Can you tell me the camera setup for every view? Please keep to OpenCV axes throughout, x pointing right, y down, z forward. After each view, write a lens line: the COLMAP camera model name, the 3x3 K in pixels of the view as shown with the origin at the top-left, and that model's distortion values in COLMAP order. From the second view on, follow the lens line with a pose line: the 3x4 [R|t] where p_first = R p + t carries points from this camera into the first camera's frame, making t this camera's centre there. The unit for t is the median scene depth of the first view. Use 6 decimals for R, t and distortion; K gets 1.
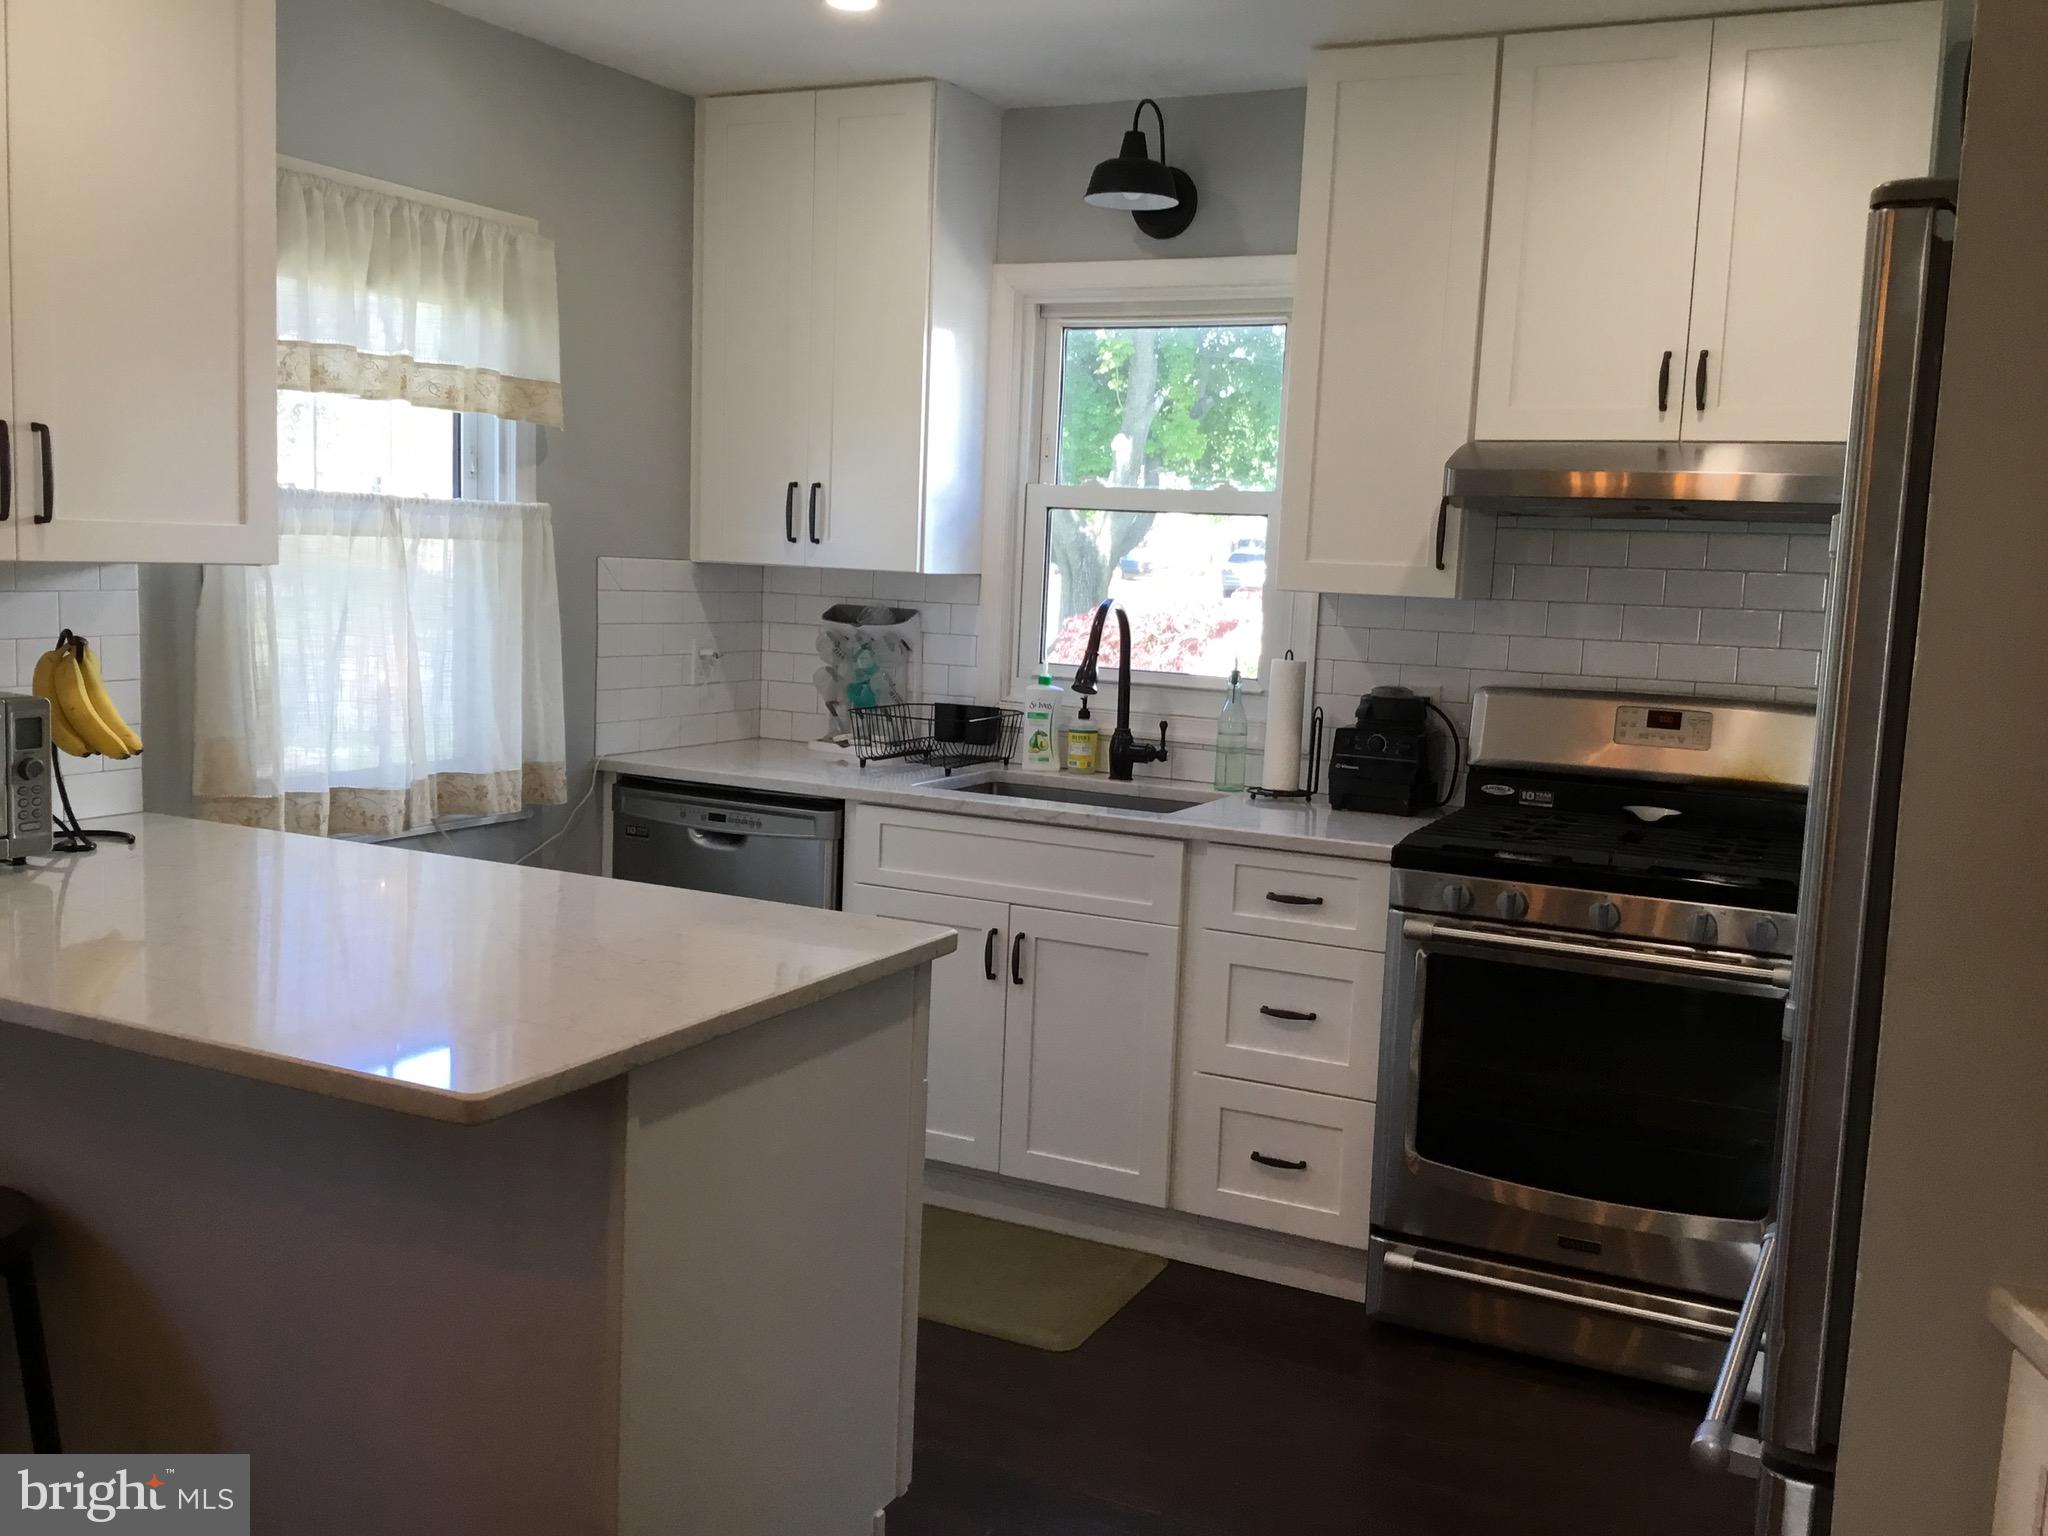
lens RADIAL K [[1828.8, 0, 1051.7], [0, 1828.8, 774.0], [0, 0, 1]] dist [0.135361, -0.257710]
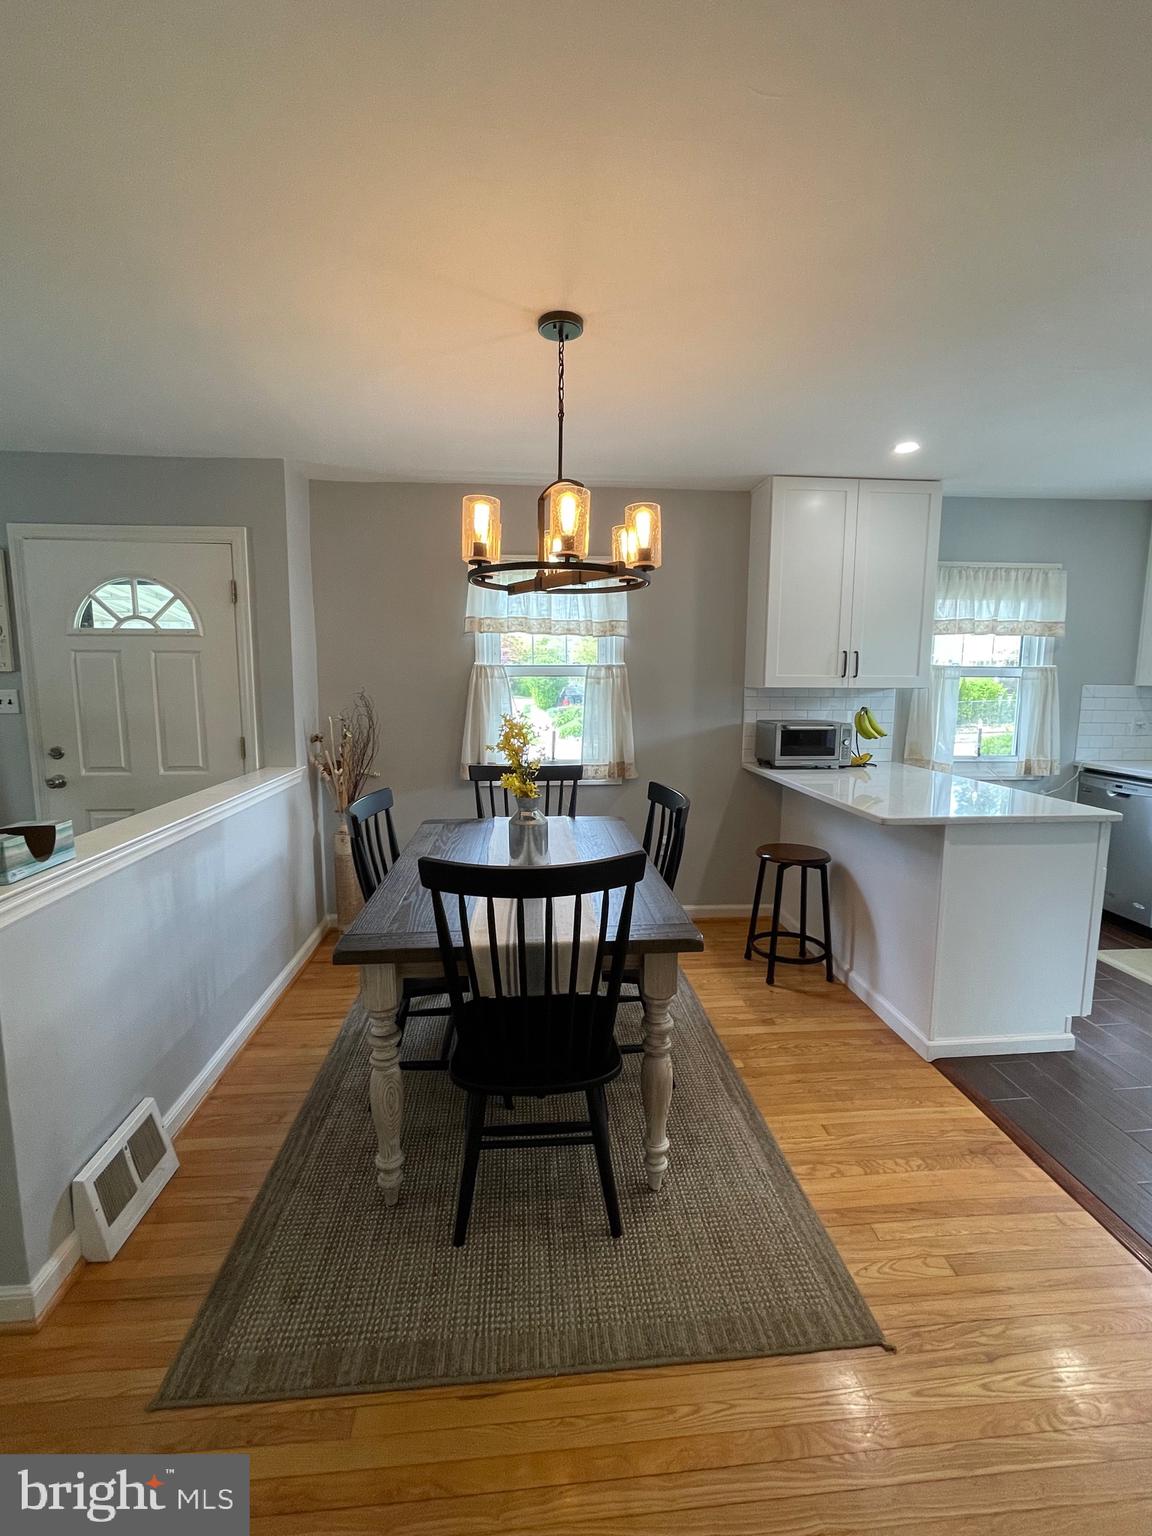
lens RADIAL K [[680.7, 0, 579.2], [0, 680.7, 766.8], [0, 0, 1]] dist [-0.008036, 0.000529]
pose [[0.510245, 0.072578, -0.856961, 0.243186], [-0.088002, 0.995609, 0.031923, 0.033794], [0.855515, 0.059126, 0.514391, -0.117327]]
